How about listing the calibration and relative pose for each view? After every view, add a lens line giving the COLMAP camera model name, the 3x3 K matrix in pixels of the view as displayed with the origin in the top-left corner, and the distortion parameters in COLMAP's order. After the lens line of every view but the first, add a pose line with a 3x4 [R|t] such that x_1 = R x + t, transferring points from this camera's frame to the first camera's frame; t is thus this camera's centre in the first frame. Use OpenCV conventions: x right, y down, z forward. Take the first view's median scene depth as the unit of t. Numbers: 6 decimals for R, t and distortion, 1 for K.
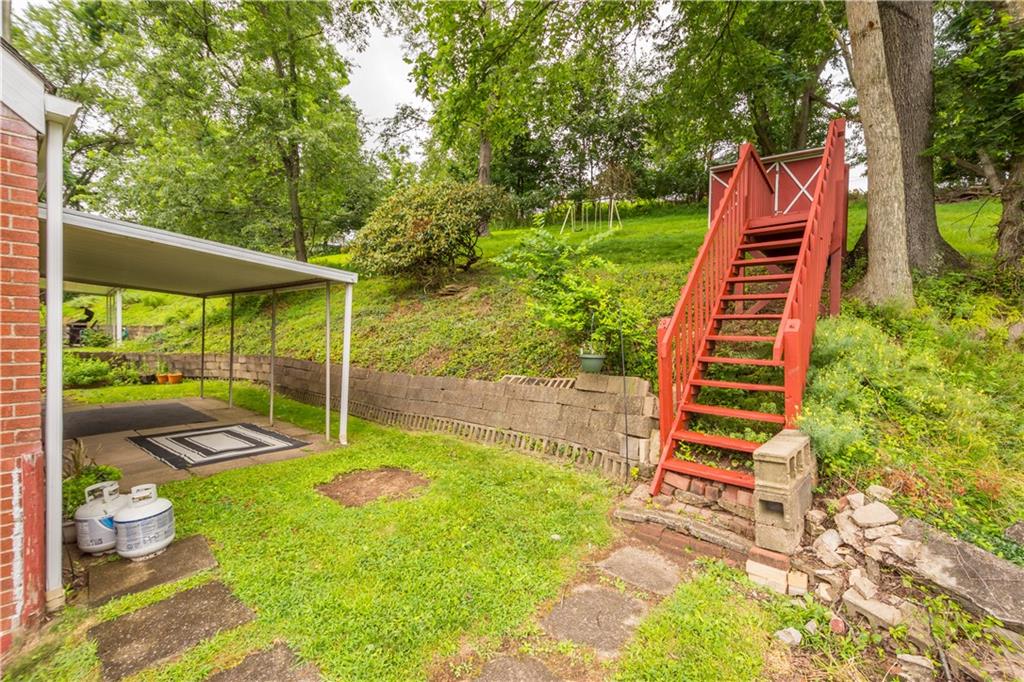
lens RADIAL K [[452.3, 0, 507.9], [0, 452.3, 351.5], [0, 0, 1]] dist [0.000005, -0.000303]
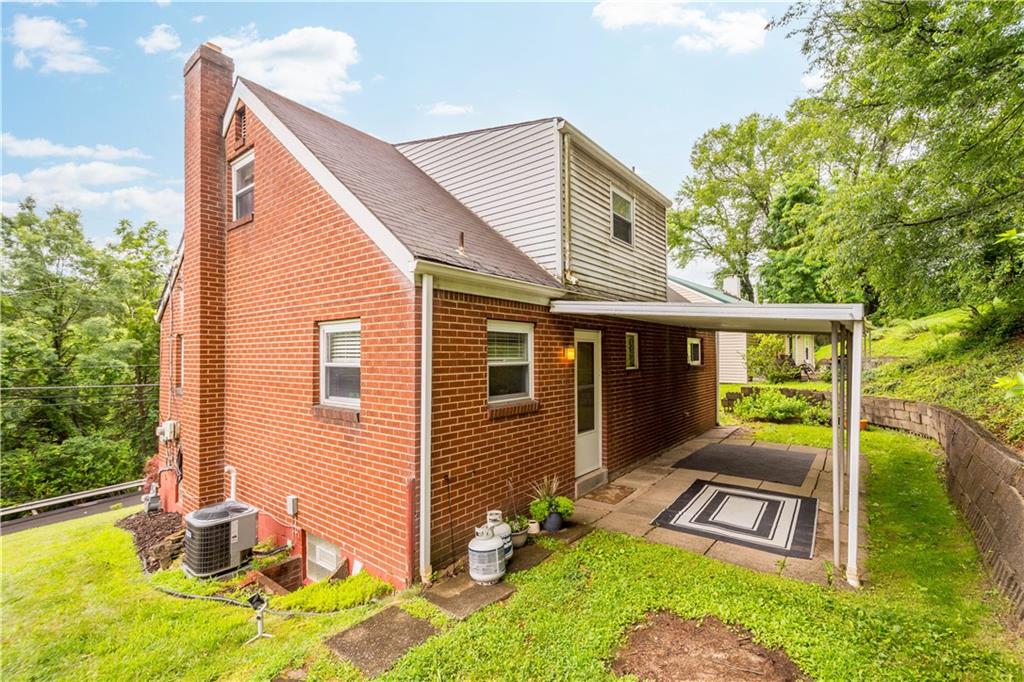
lens RADIAL K [[452.3, 0, 507.9], [0, 452.3, 351.5], [0, 0, 1]] dist [0.000005, -0.000303]
pose [[0.045721, -0.020144, -0.998751, 0.222286], [-0.034133, 0.999181, -0.021715, -0.075241], [0.998371, 0.035083, 0.044996, 0.484909]]
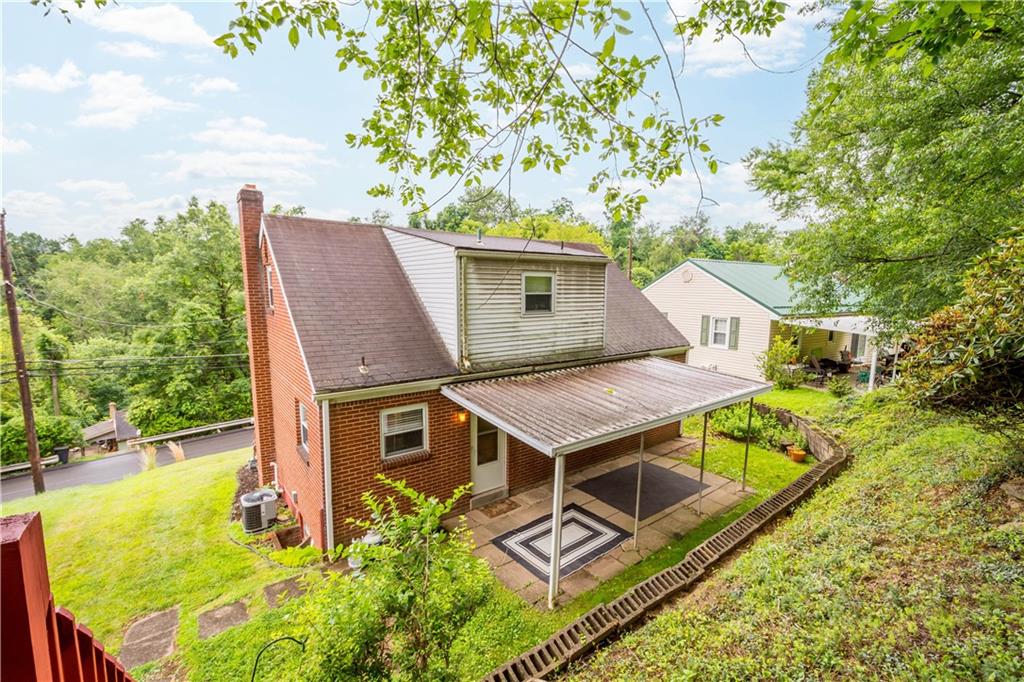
lens RADIAL K [[452.3, 0, 507.9], [0, 452.3, 351.5], [0, 0, 1]] dist [0.000005, -0.000303]
pose [[-0.211113, 0.129348, -0.968866, 0.554343], [-0.046356, 0.988766, 0.142105, -0.496017], [0.976362, 0.074913, -0.202745, 1.063176]]
